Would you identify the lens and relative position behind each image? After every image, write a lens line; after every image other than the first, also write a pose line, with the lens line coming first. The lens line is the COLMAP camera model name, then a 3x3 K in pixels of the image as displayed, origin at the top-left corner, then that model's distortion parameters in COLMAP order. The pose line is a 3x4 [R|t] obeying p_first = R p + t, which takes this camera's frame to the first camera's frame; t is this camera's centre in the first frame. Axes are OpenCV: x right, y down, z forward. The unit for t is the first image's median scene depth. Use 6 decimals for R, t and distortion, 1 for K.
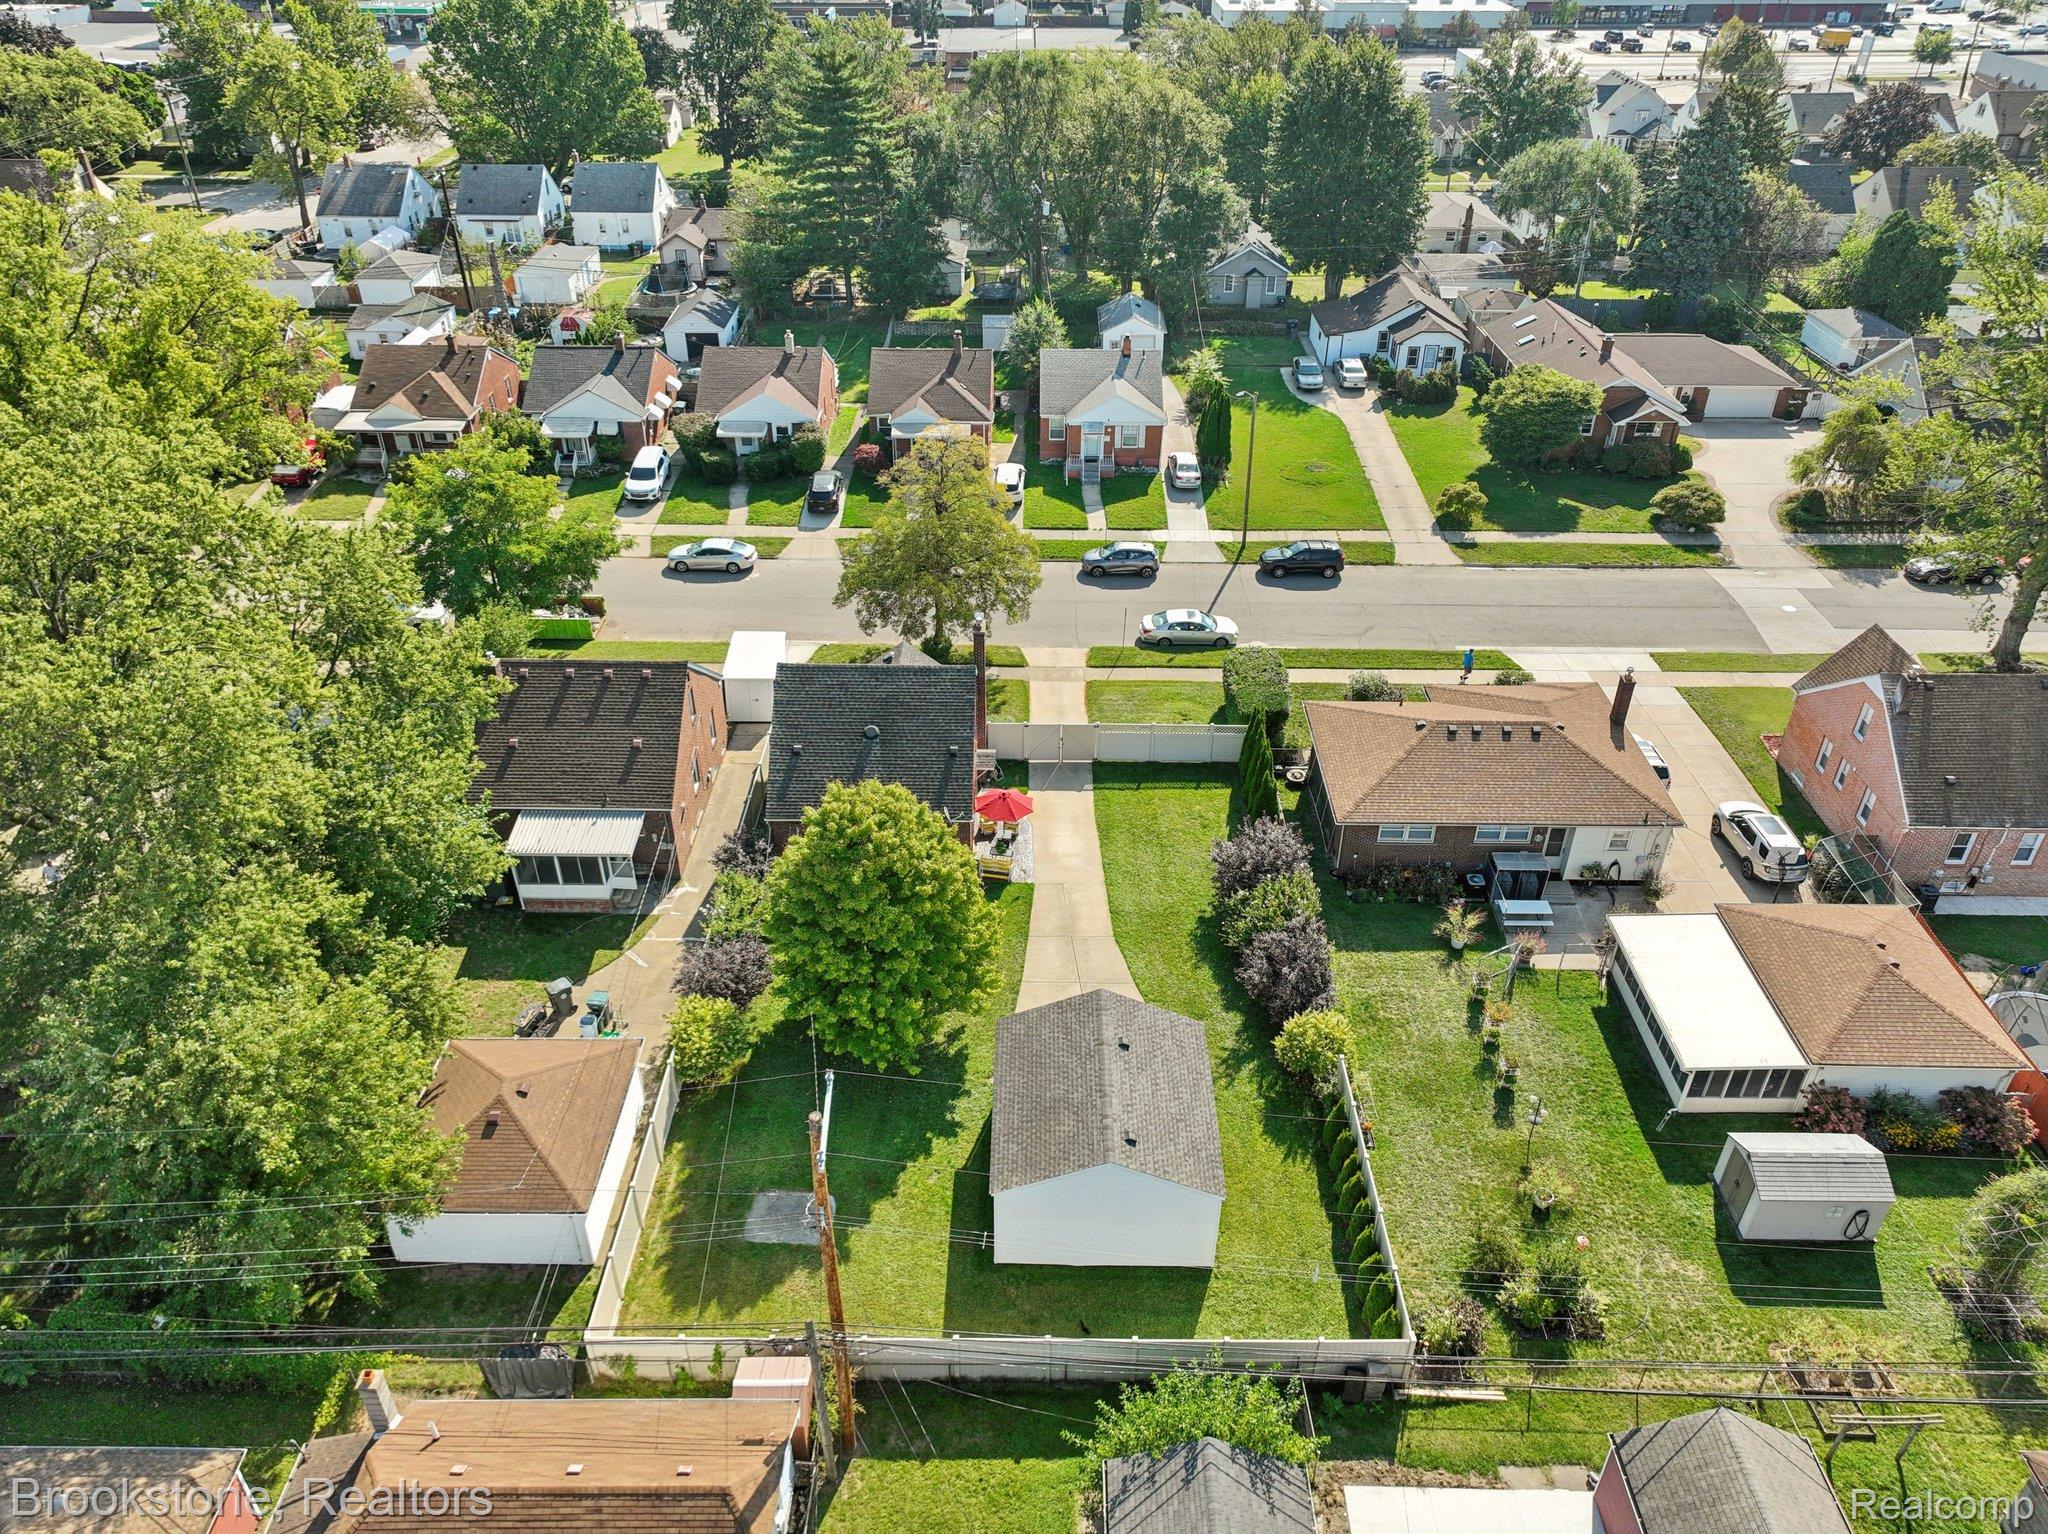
lens RADIAL K [[1443.7, 0, 1021.8], [0, 1443.7, 768.0], [0, 0, 1]] dist [0.005586, 0.001551]
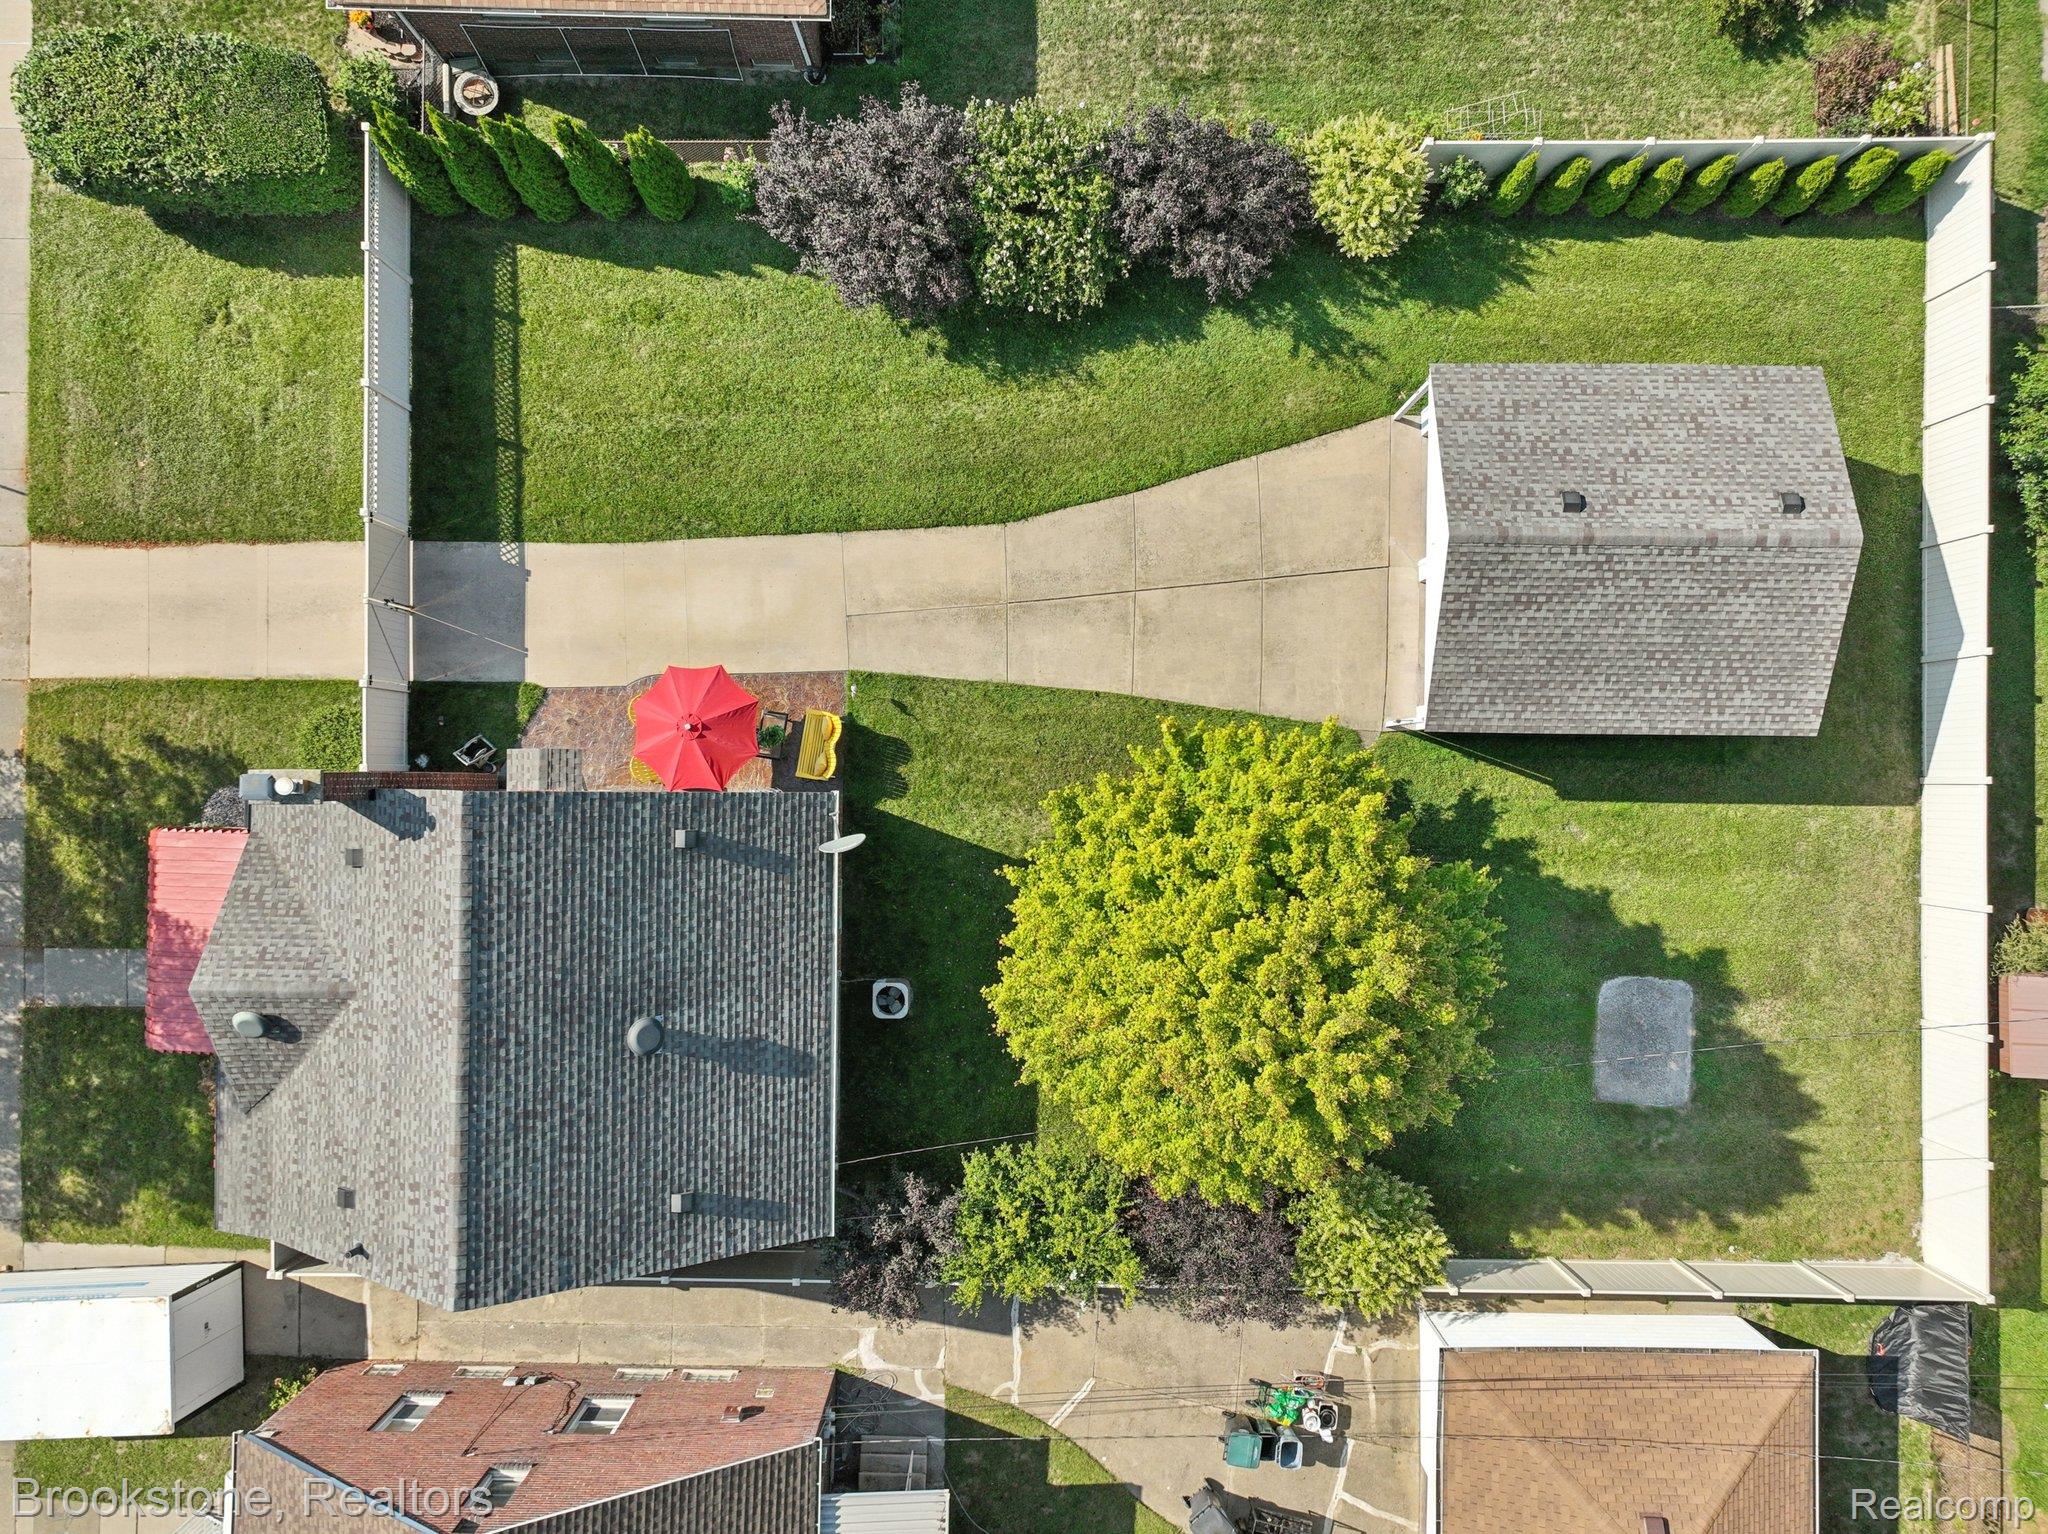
lens RADIAL K [[1443.7, 0, 1029.7], [0, 1443.7, 779.7], [0, 0, 1]] dist [0.005586, 0.001551]
pose [[-0.000905, -1.000000, -0.000299, -0.019238], [0.548263, -0.000746, 0.836306, -0.206148], [-0.836306, 0.000593, 0.548263, 0.442924]]
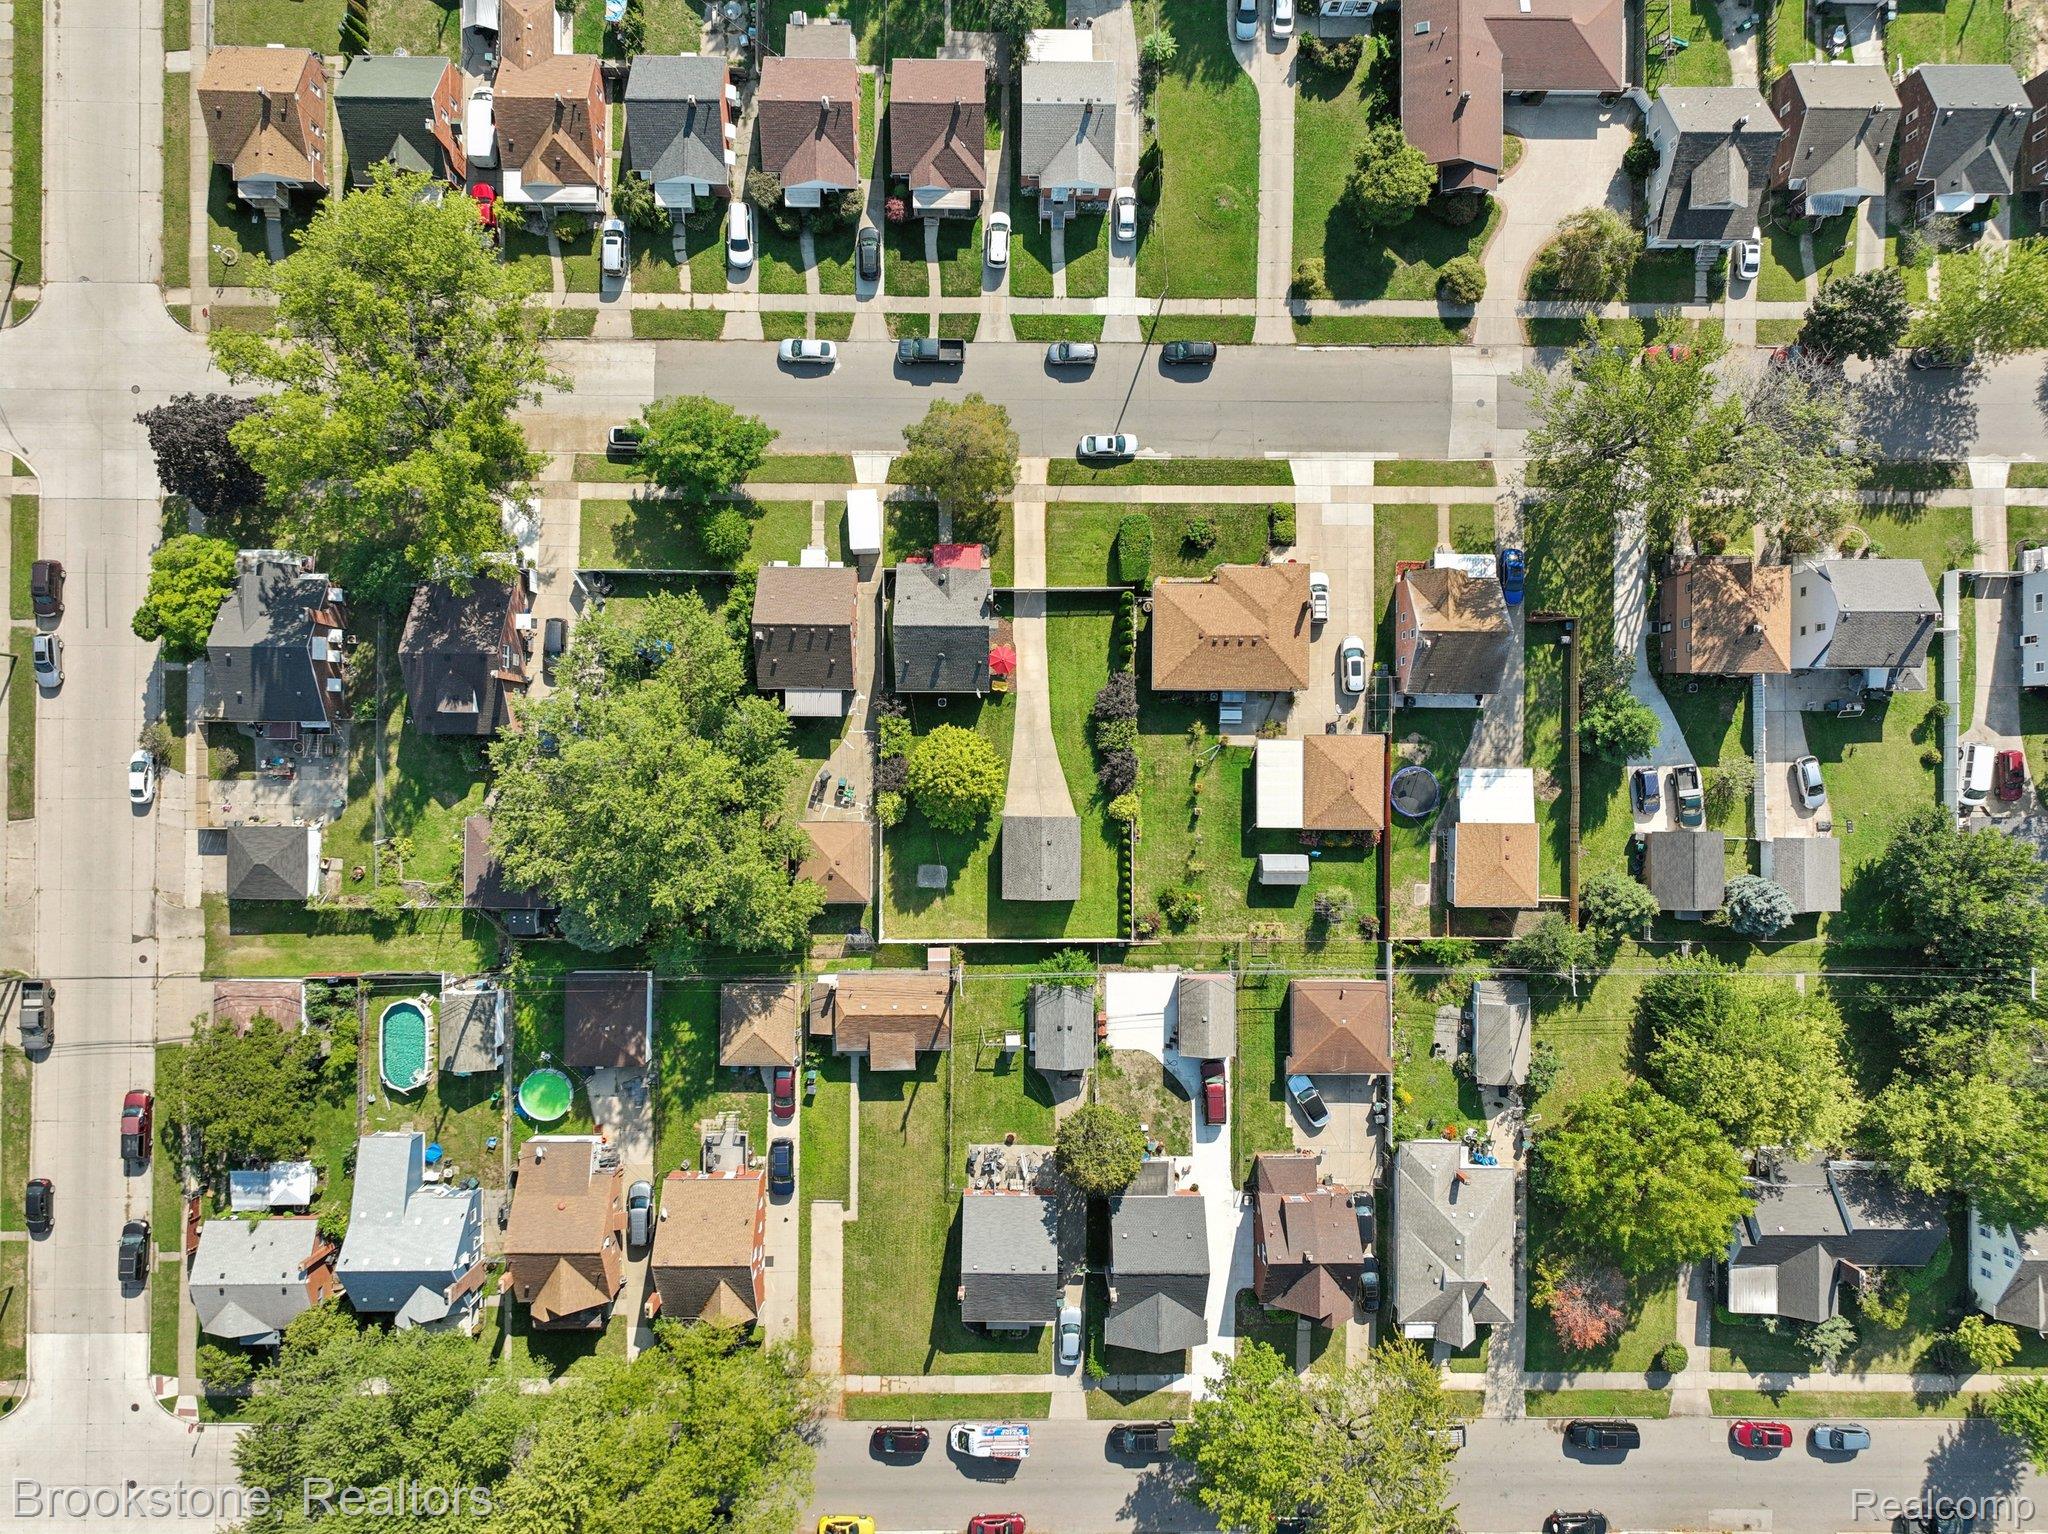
lens RADIAL K [[1443.7, 0, 1017.2], [0, 1443.7, 766.7], [0, 0, 1]] dist [0.005586, 0.001551]
pose [[0.999864, -0.006576, 0.015155, -0.016555], [-0.008827, 0.562779, 0.826560, -1.117404], [-0.013965, -0.826581, 0.562644, -0.225335]]
